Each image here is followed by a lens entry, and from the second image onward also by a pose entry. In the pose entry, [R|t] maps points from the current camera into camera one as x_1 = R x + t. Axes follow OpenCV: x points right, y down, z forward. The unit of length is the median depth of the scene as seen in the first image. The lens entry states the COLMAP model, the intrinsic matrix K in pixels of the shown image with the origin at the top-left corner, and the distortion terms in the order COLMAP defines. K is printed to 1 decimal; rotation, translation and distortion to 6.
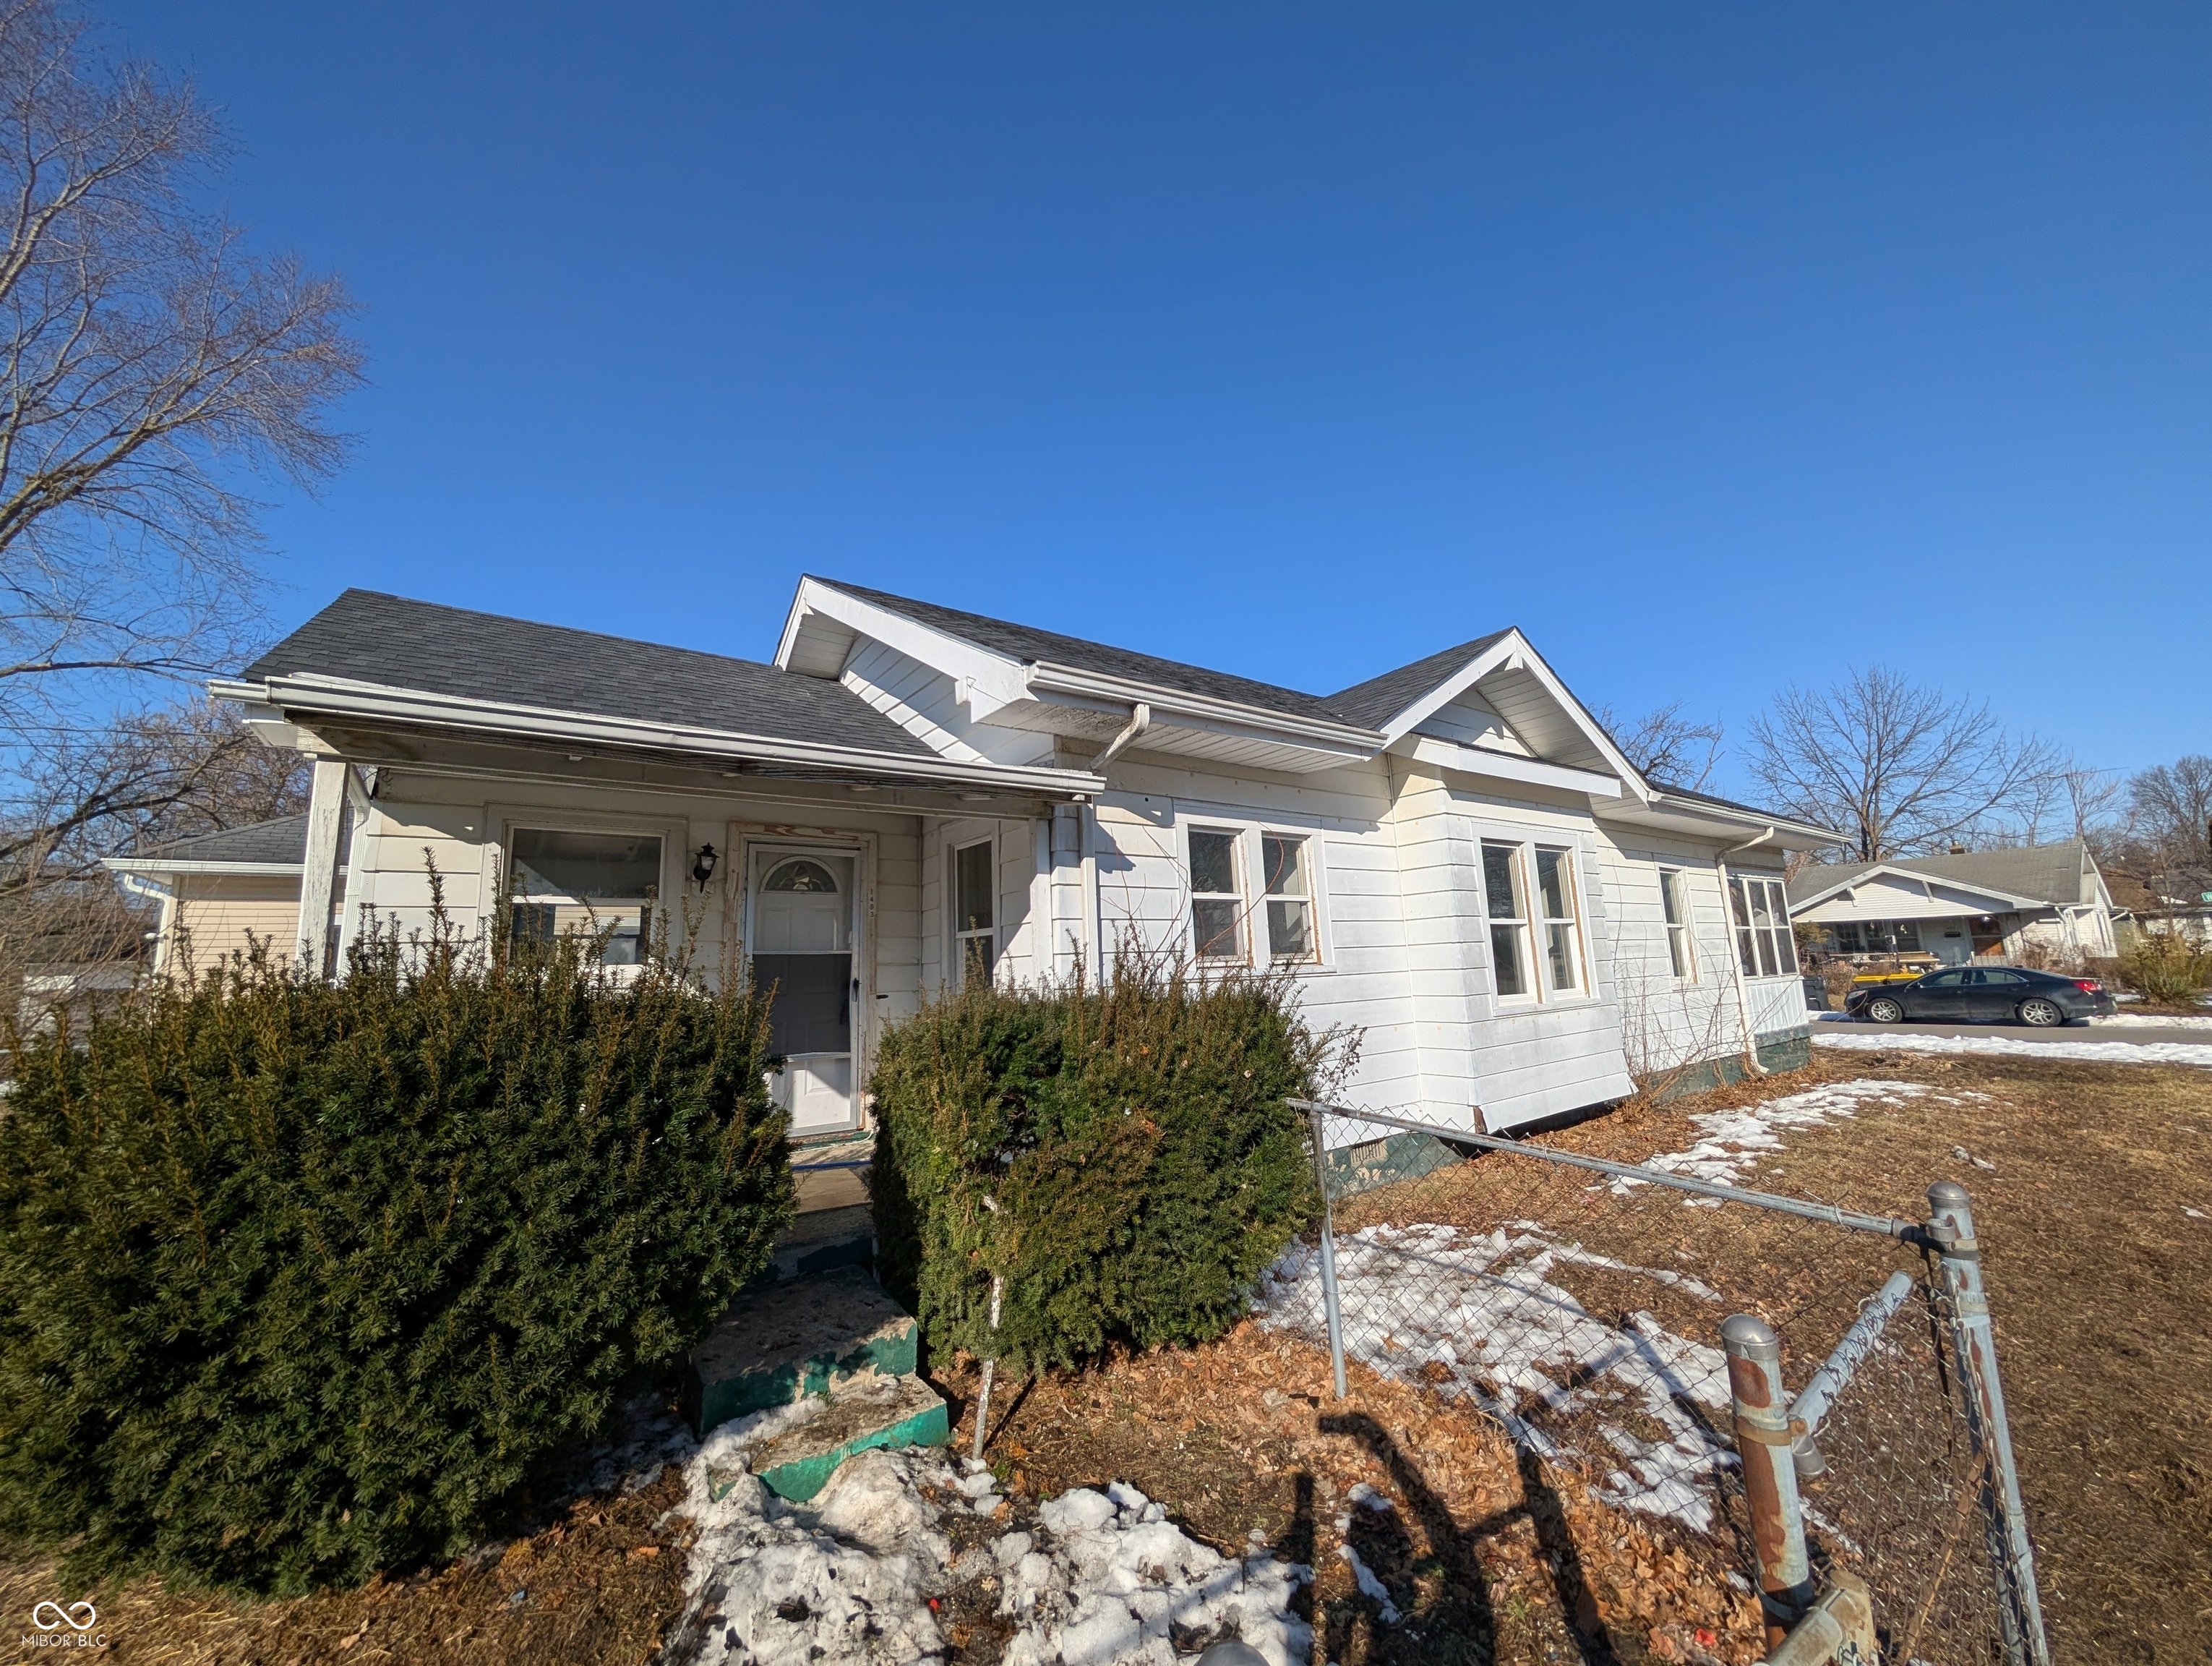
lens RADIAL K [[843.6, 0, 1103.2], [0, 843.6, 826.2], [0, 0, 1]] dist [0.000905, -0.000380]
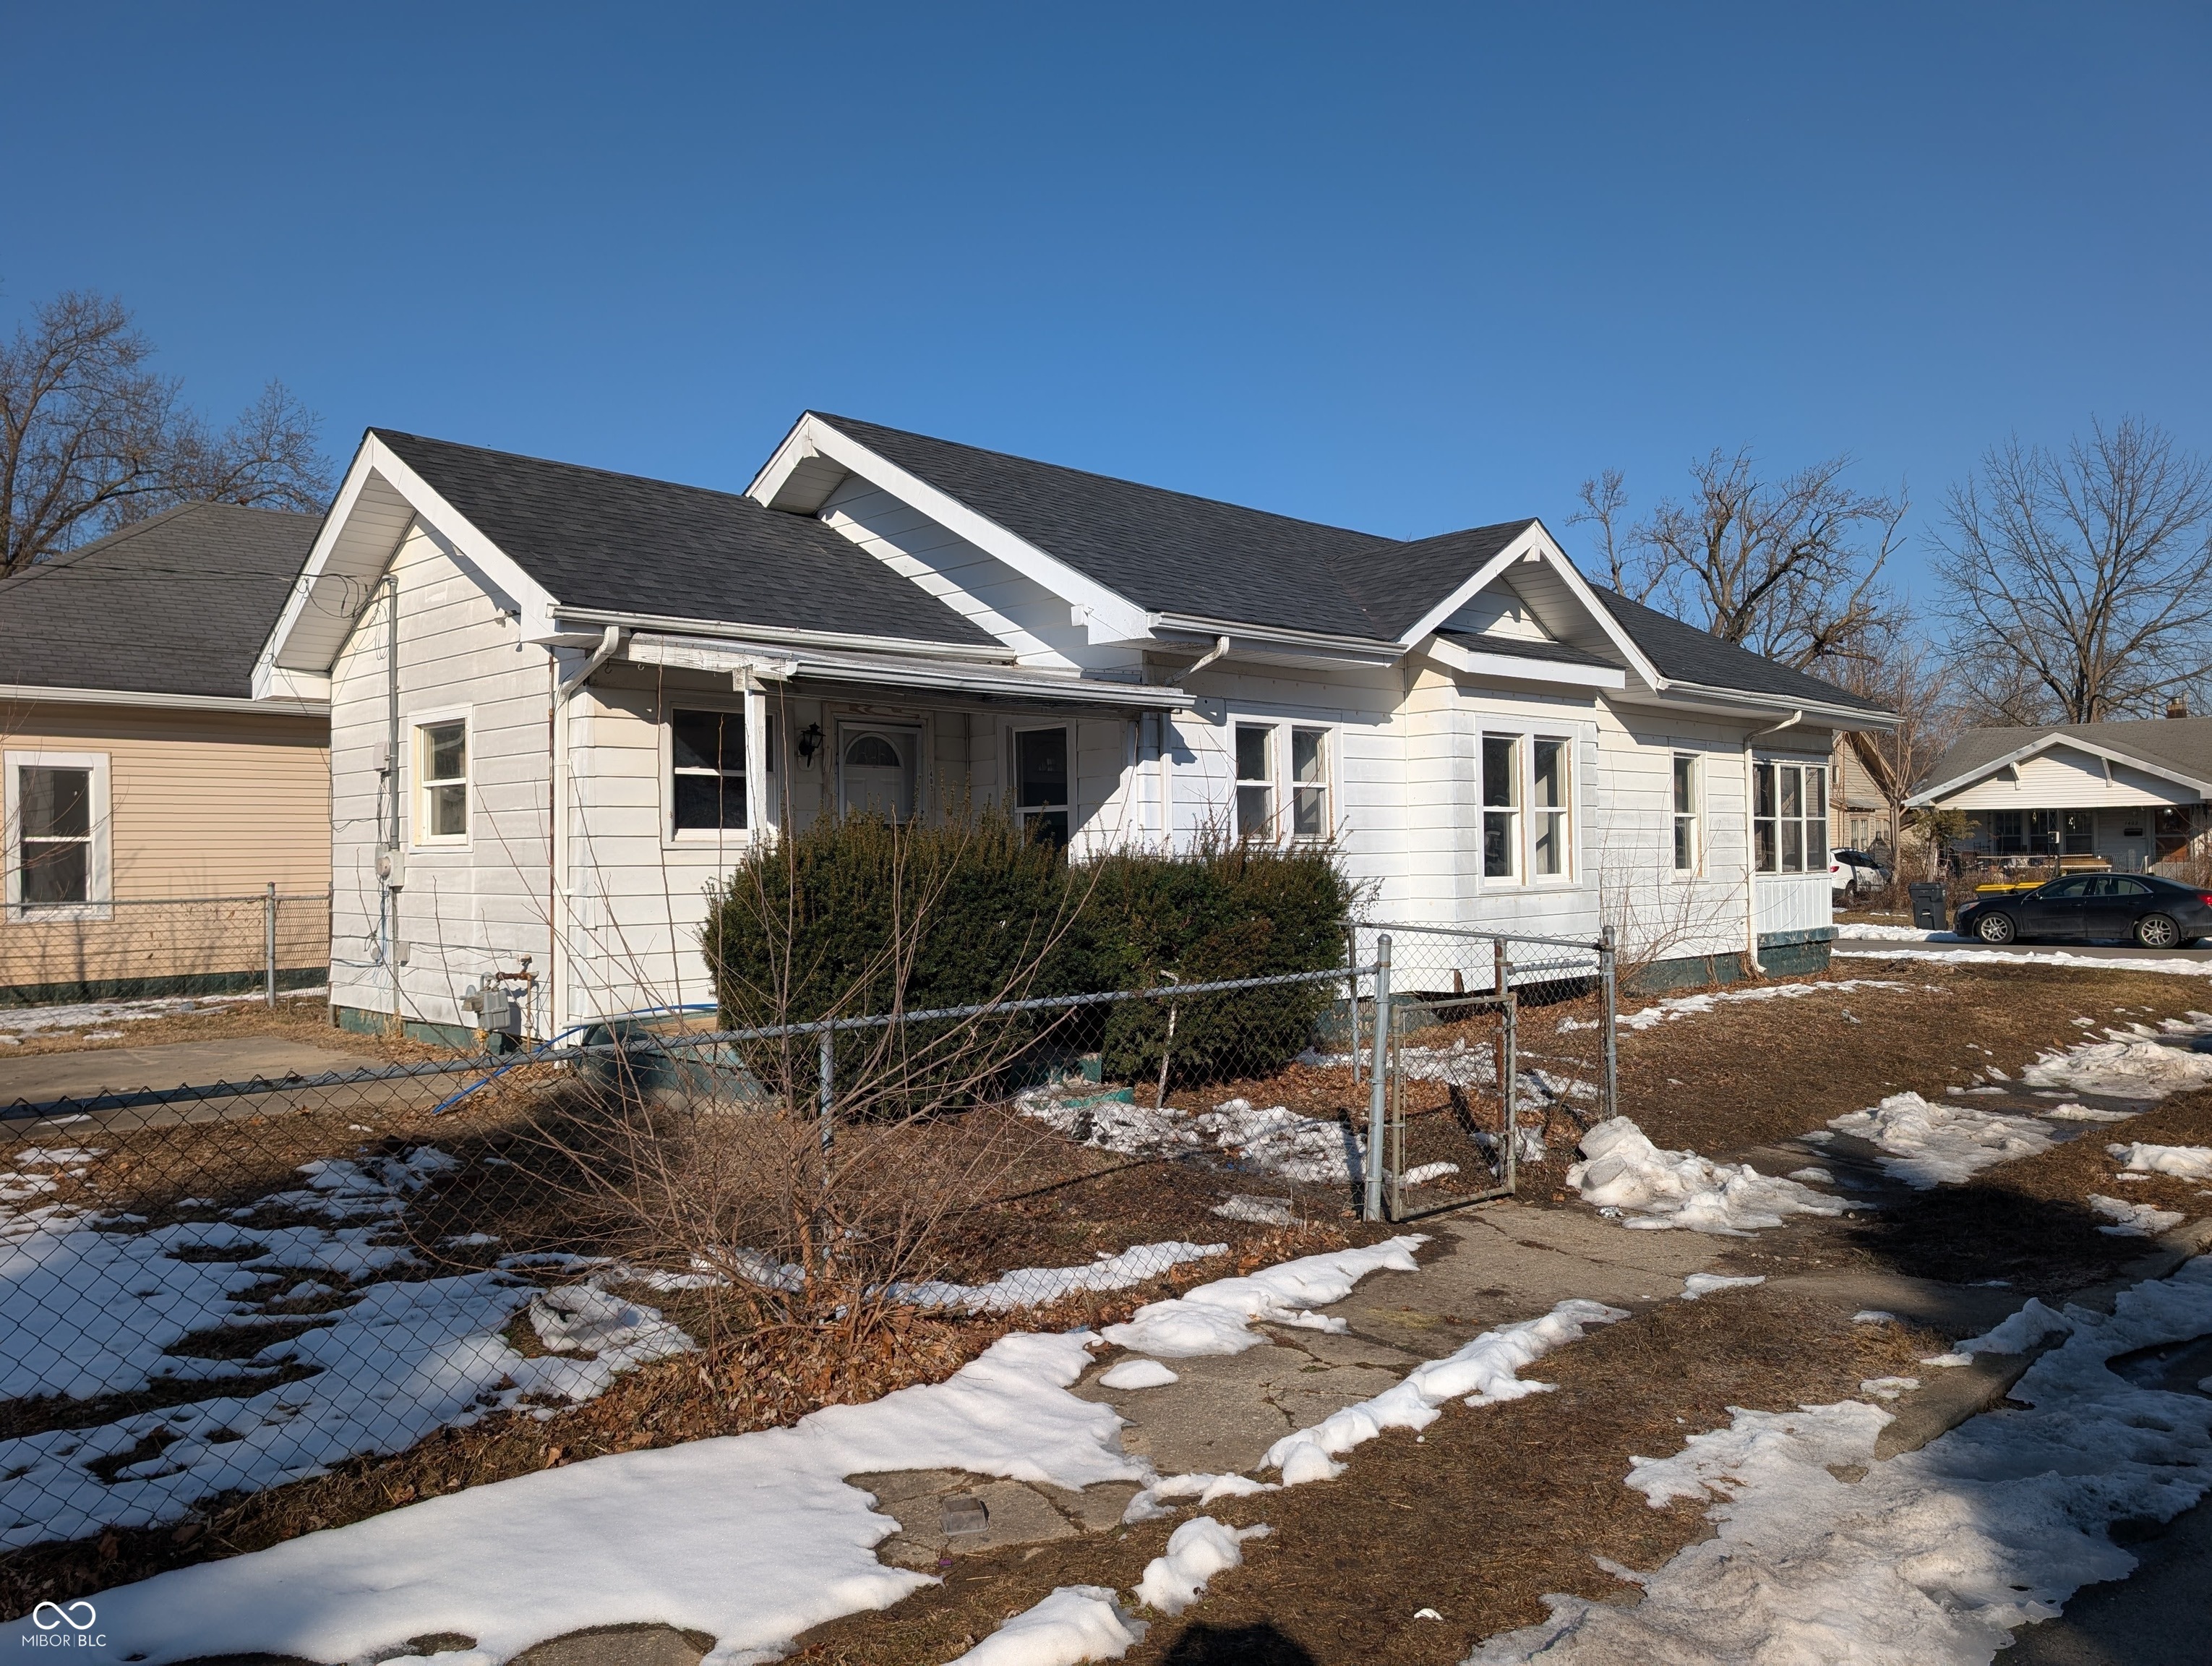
lens RADIAL K [[1603.6, 0, 1091.3], [0, 1603.6, 837.3], [0, 0, 1]] dist [0.007361, -0.002120]
pose [[0.988230, 0.024437, 0.151014, -0.305481], [-0.047327, 0.987567, 0.149902, -0.119222], [-0.145474, -0.155285, 0.977100, -0.824589]]
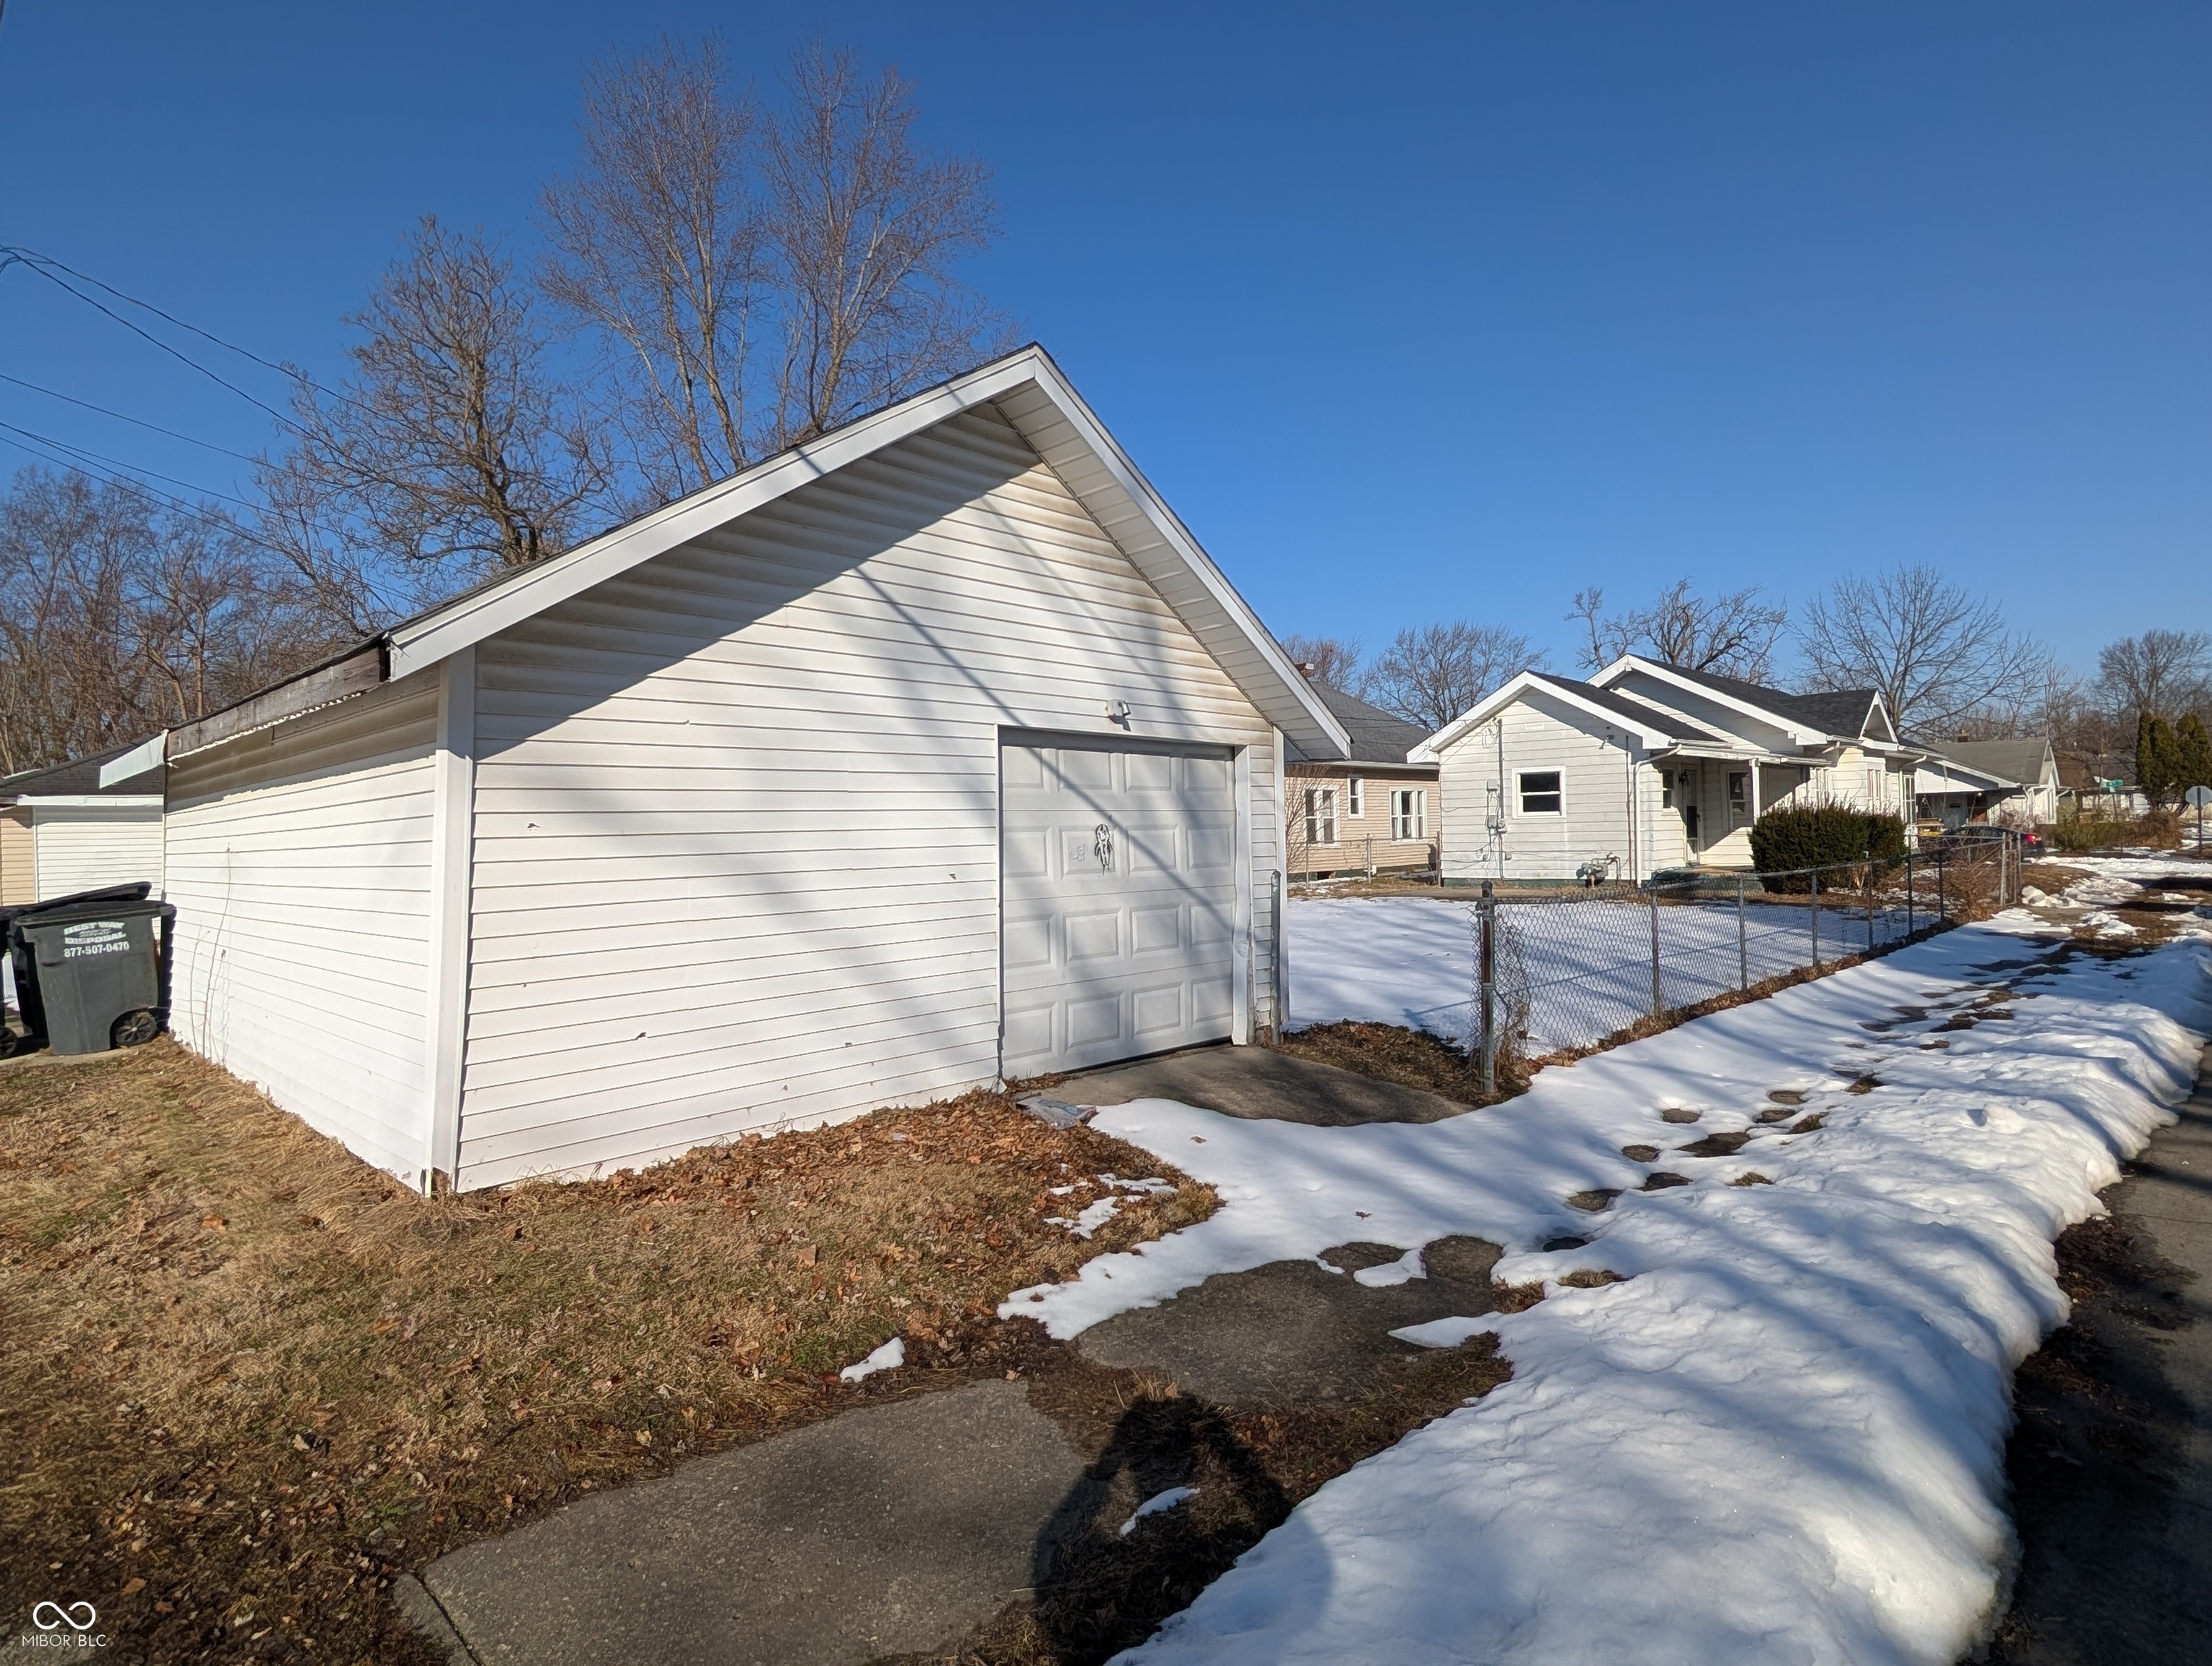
lens RADIAL K [[1197.9, 0, 1110.8], [0, 1197.9, 823.1], [0, 0, 1]] dist [-0.002161, 0.000042]
pose [[0.980626, 0.011818, 0.195530, -2.505104], [-0.041894, 0.987736, 0.150409, -0.271656], [-0.191355, -0.155687, 0.969095, -2.164414]]
